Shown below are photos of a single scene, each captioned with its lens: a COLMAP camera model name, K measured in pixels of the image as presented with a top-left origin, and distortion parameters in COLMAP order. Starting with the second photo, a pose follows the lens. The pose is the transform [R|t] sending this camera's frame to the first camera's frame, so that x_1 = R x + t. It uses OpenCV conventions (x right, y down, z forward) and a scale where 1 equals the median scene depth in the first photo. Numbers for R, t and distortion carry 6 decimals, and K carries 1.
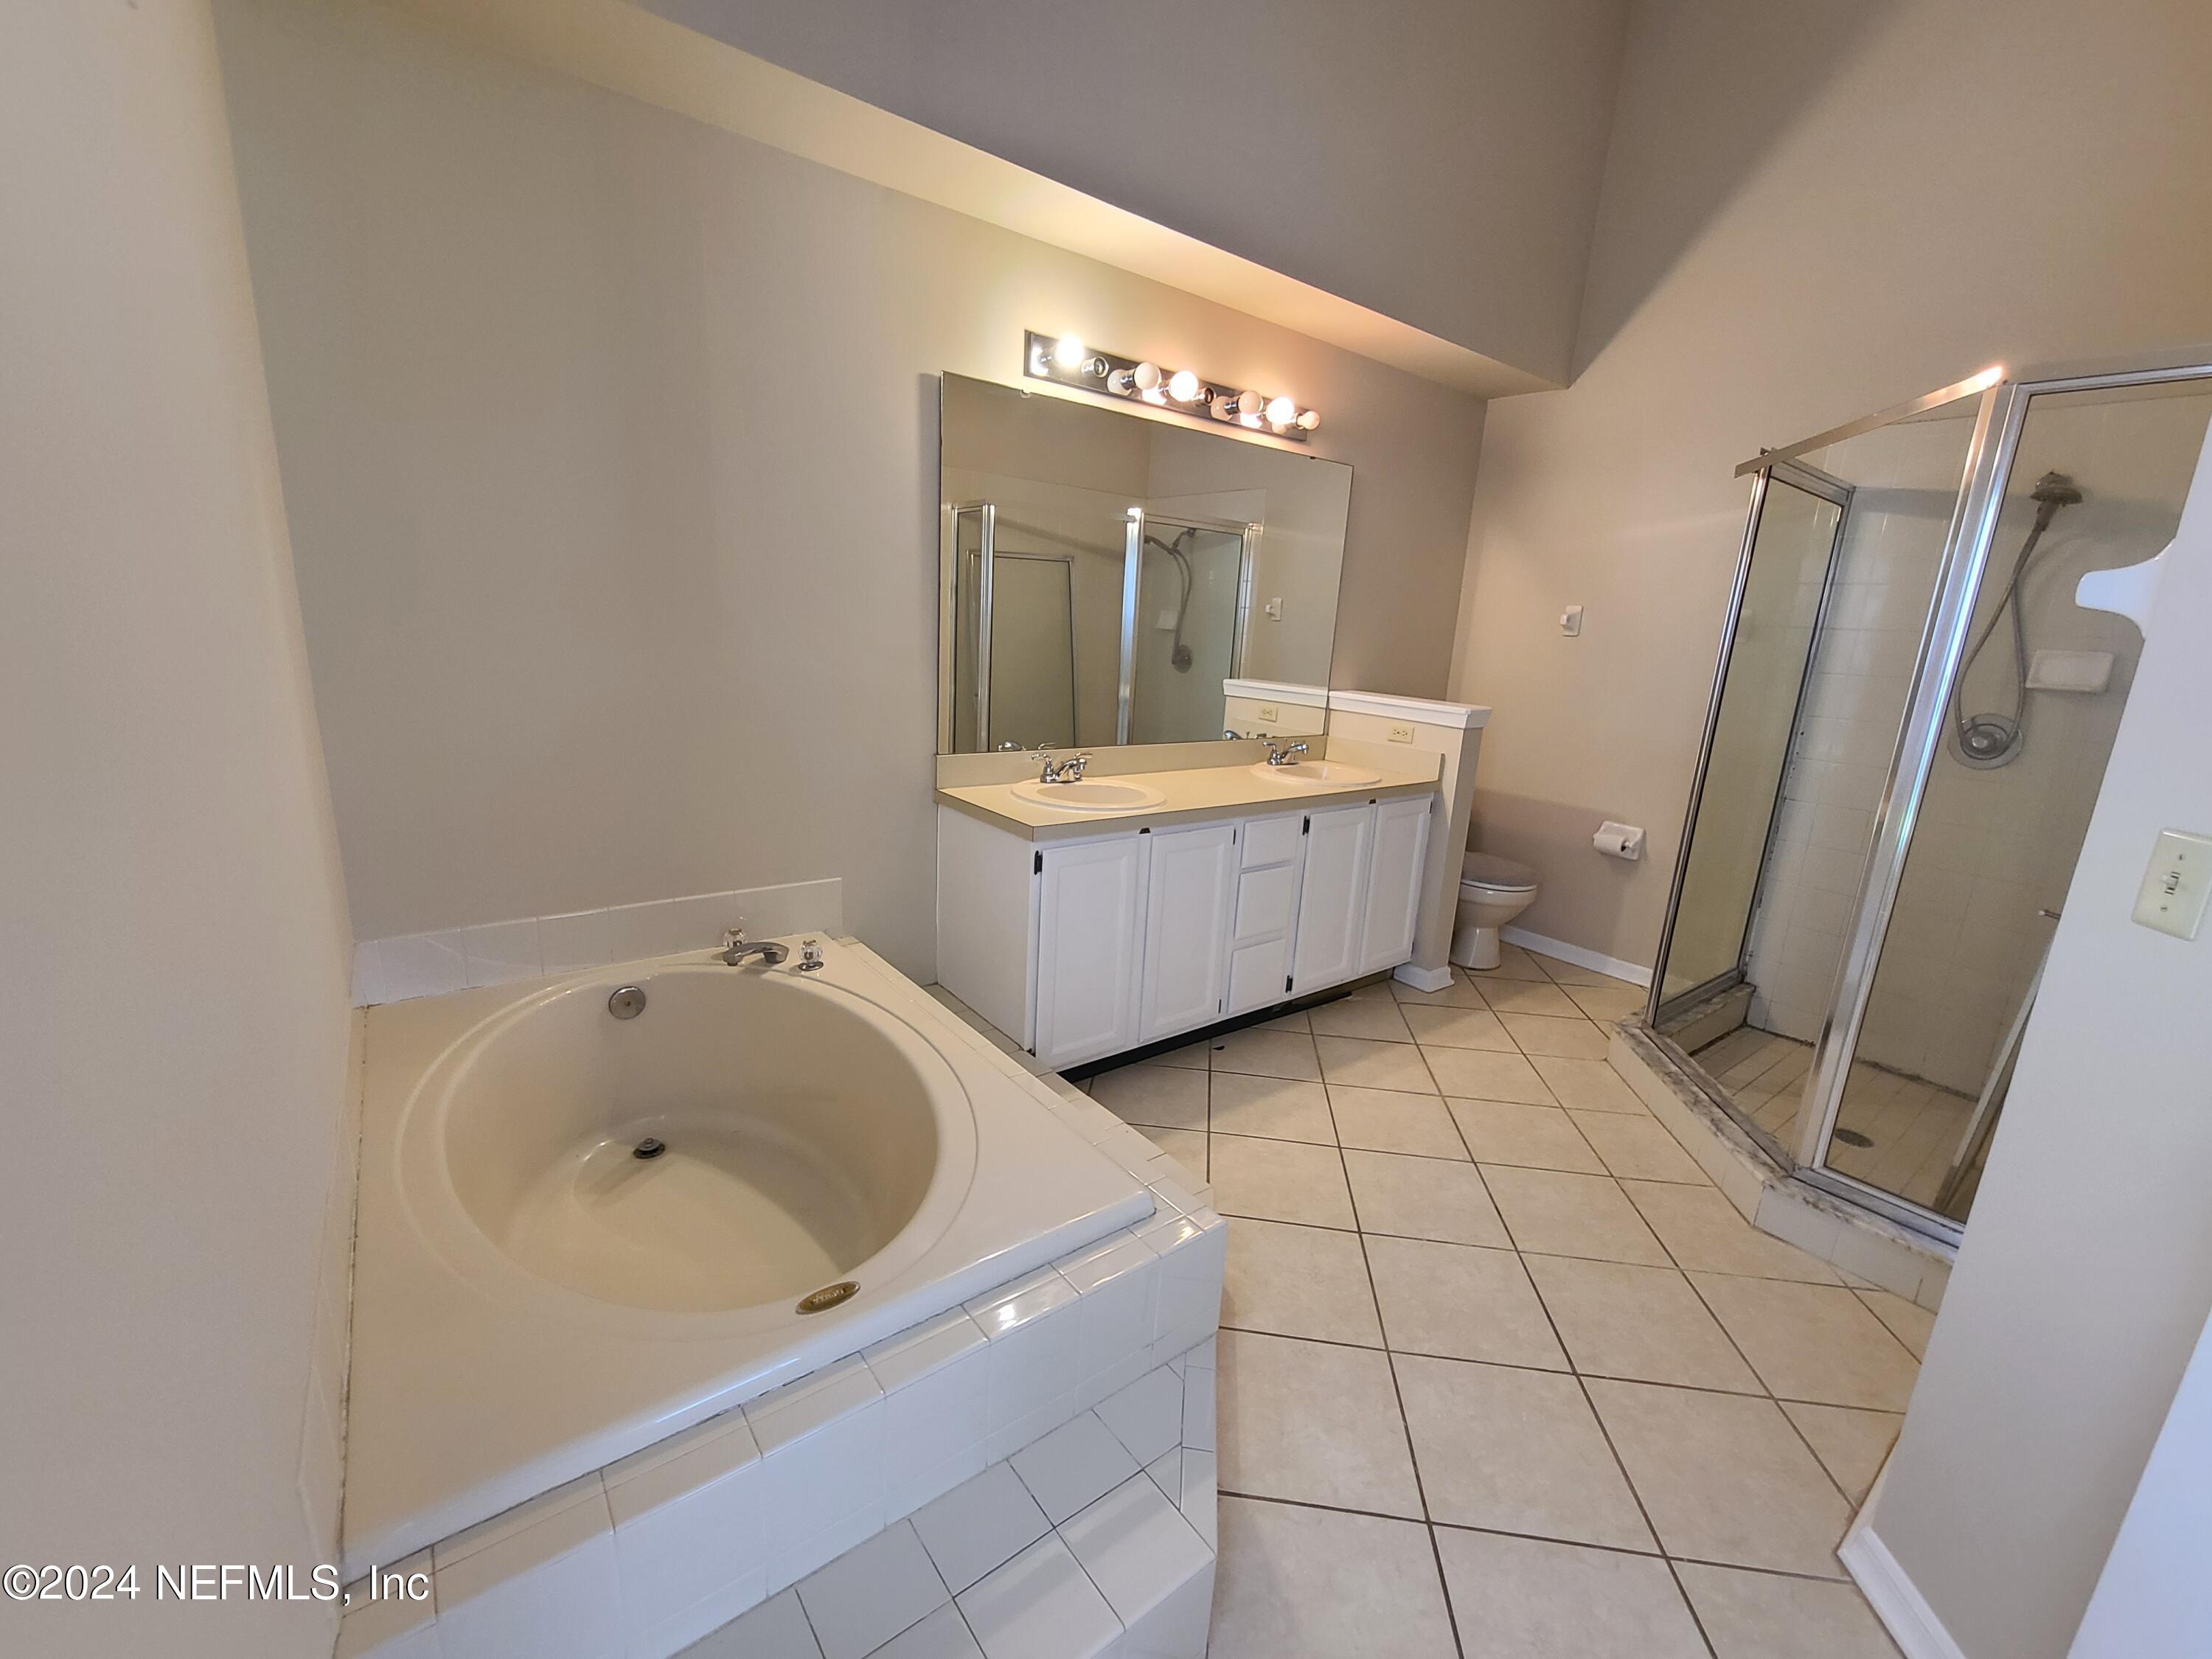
lens RADIAL K [[898.3, 0, 1104.6], [0, 898.3, 829.1], [0, 0, 1]] dist [0.000708, -0.003015]
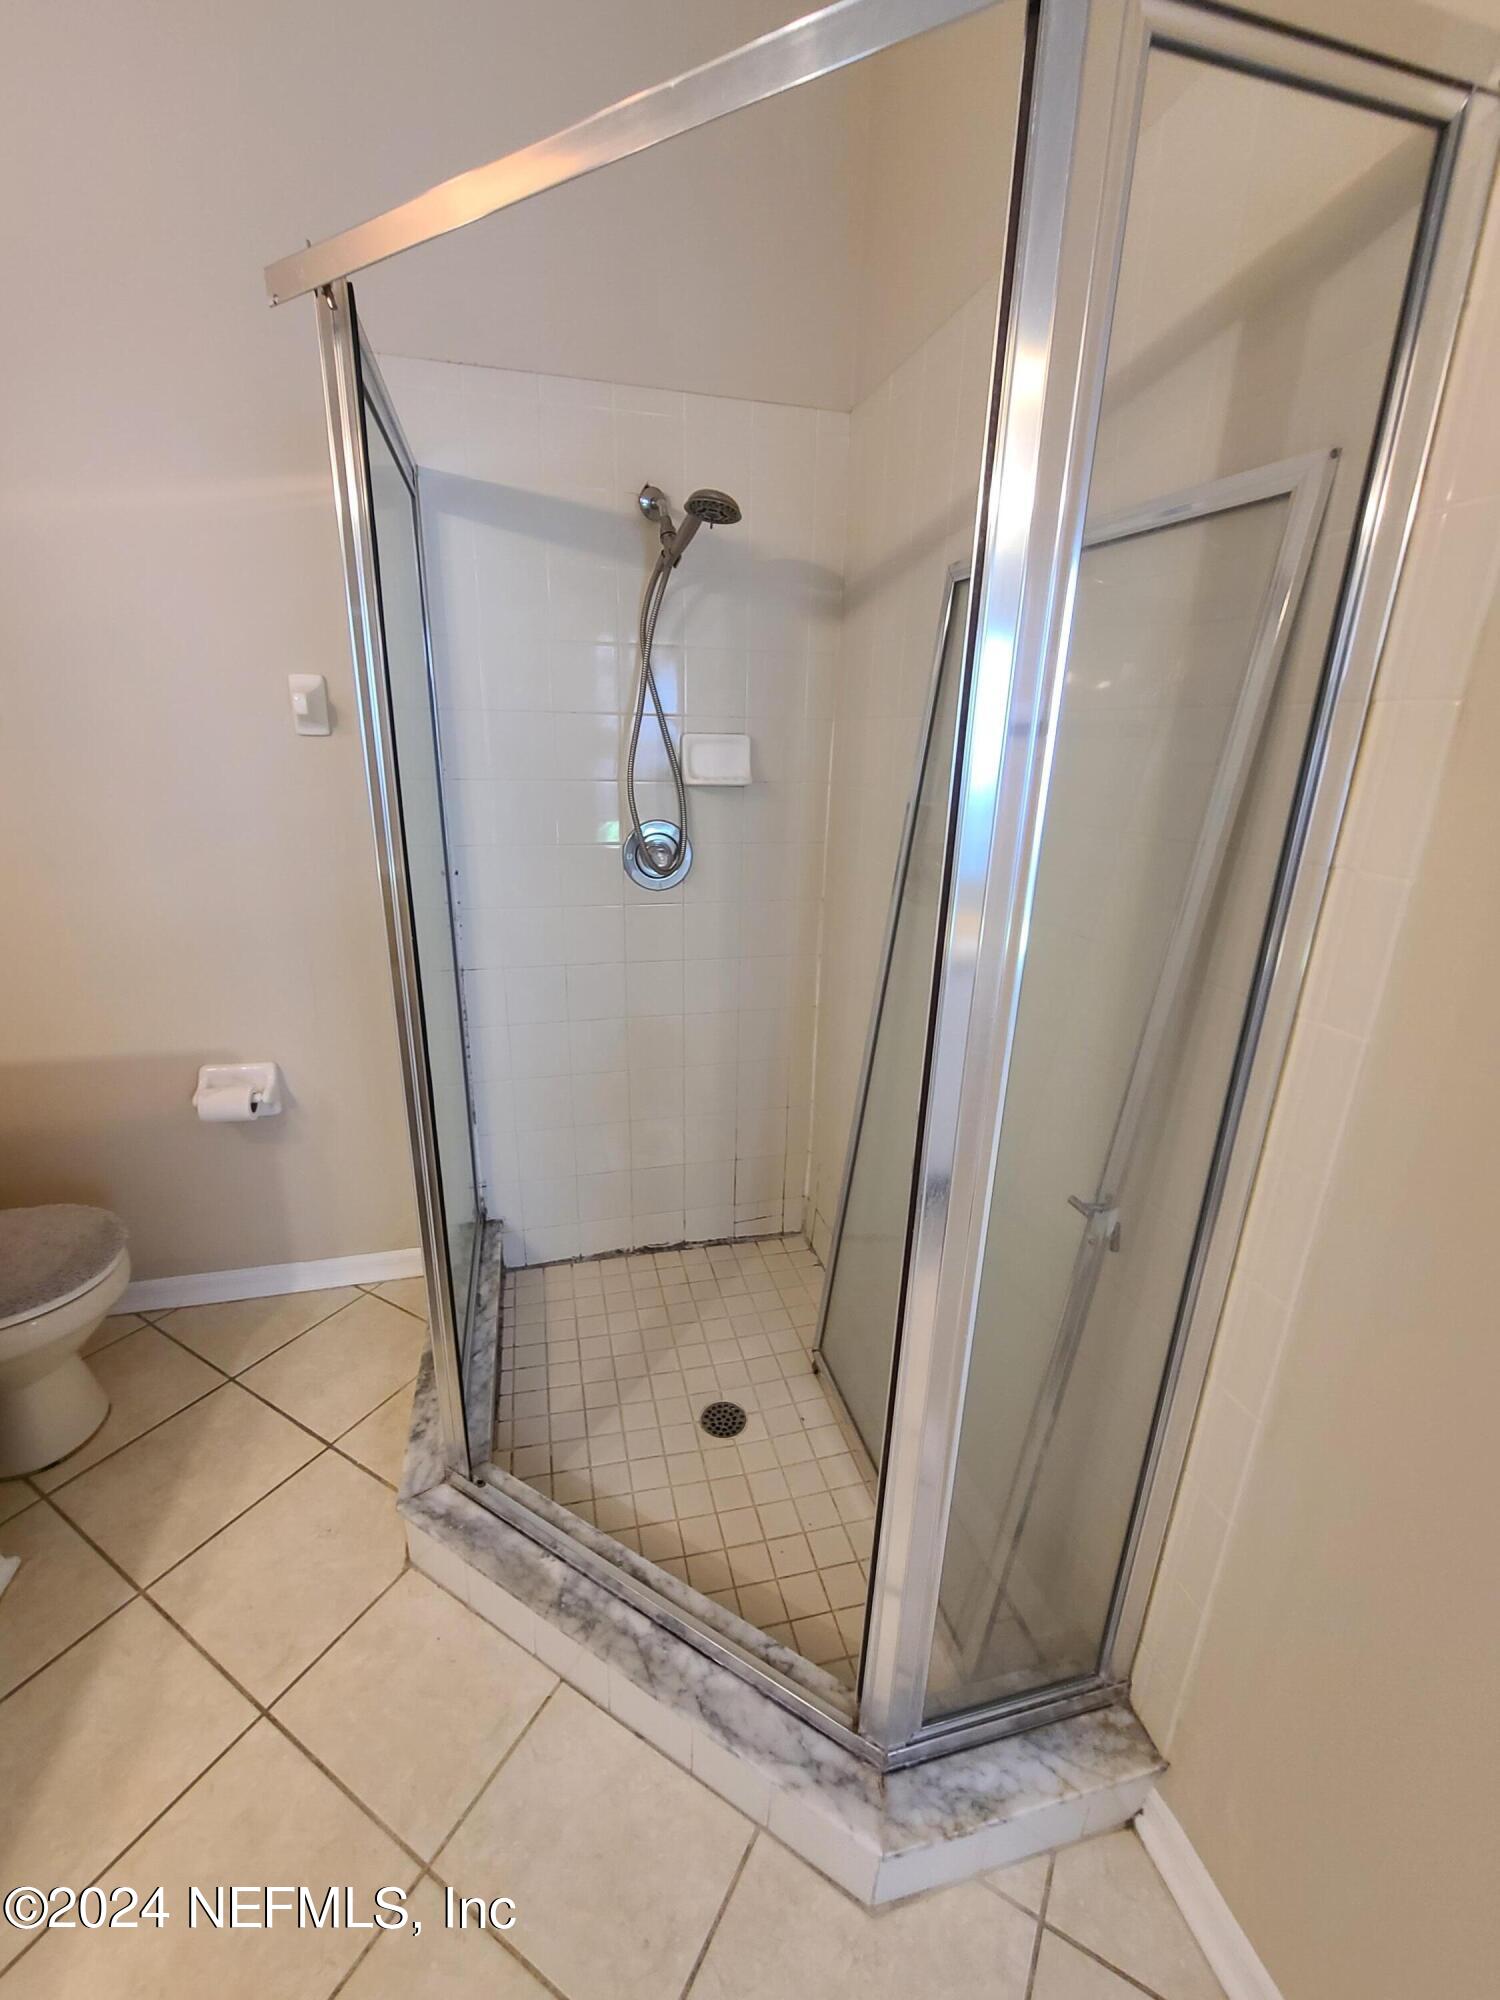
lens RADIAL K [[812.2, 0, 745.3], [0, 812.2, 997.2], [0, 0, 1]] dist [0.000708, -0.003015]
pose [[0.388273, -0.326631, 0.861717, 0.363377], [0.211820, 0.941675, 0.261497, -0.153880], [-0.896870, 0.080996, 0.434814, 0.644354]]
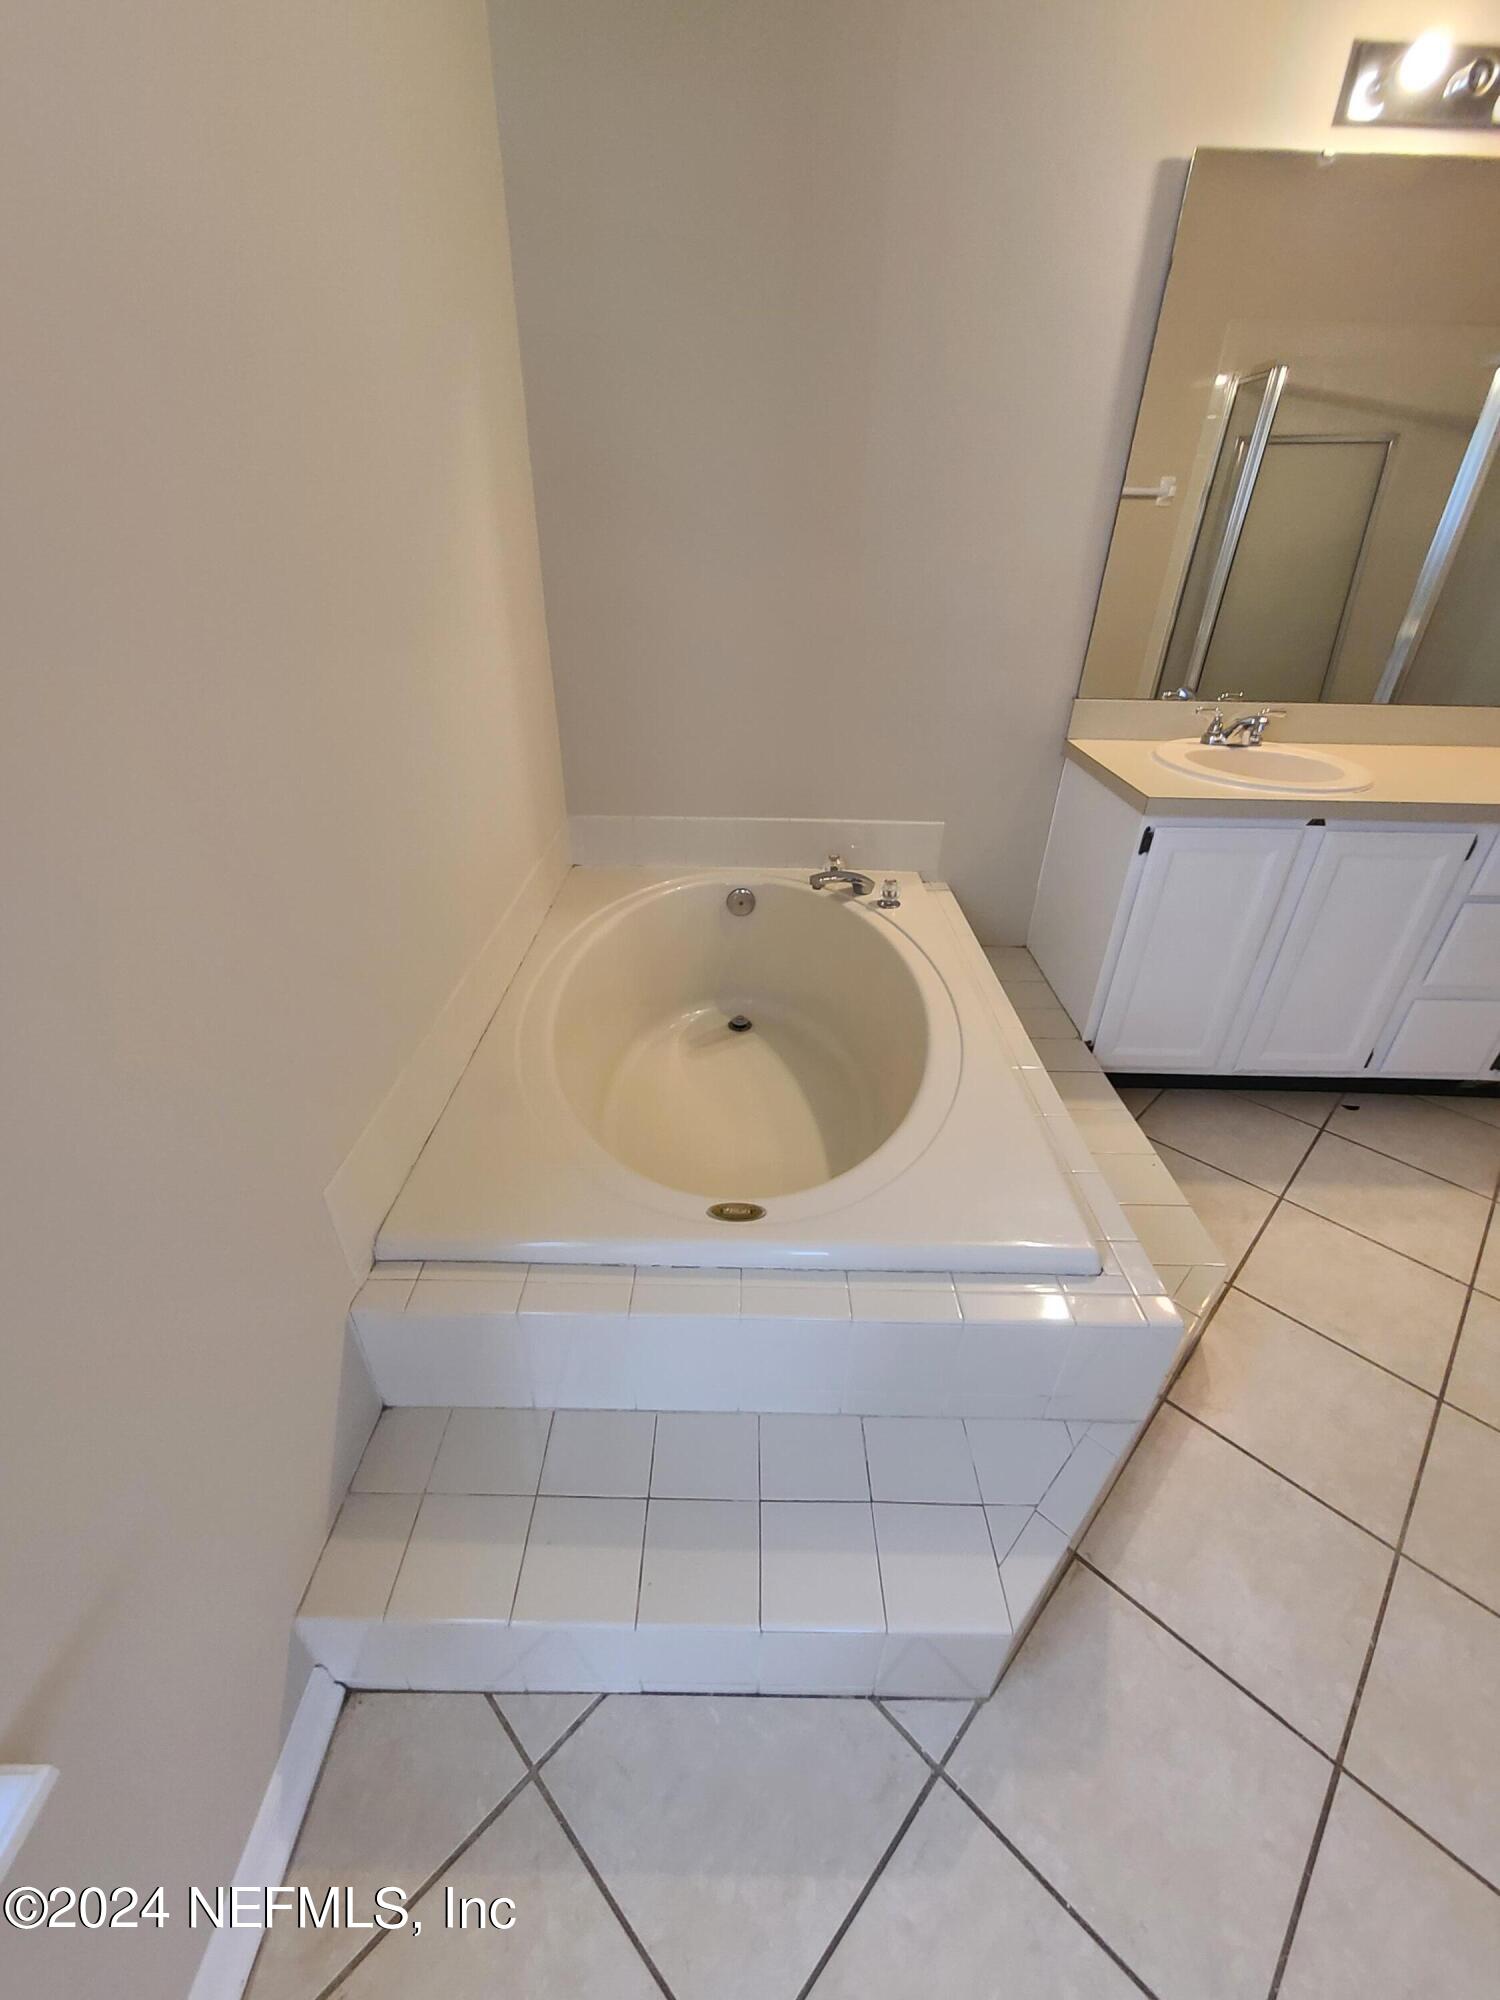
lens RADIAL K [[812.2, 0, 745.3], [0, 812.2, 997.2], [0, 0, 1]] dist [0.000708, -0.003015]
pose [[0.786614, 0.273847, -0.553395, 0.086234], [-0.111888, 0.944648, 0.308417, -0.016376], [0.607223, -0.180687, 0.773714, 0.138067]]
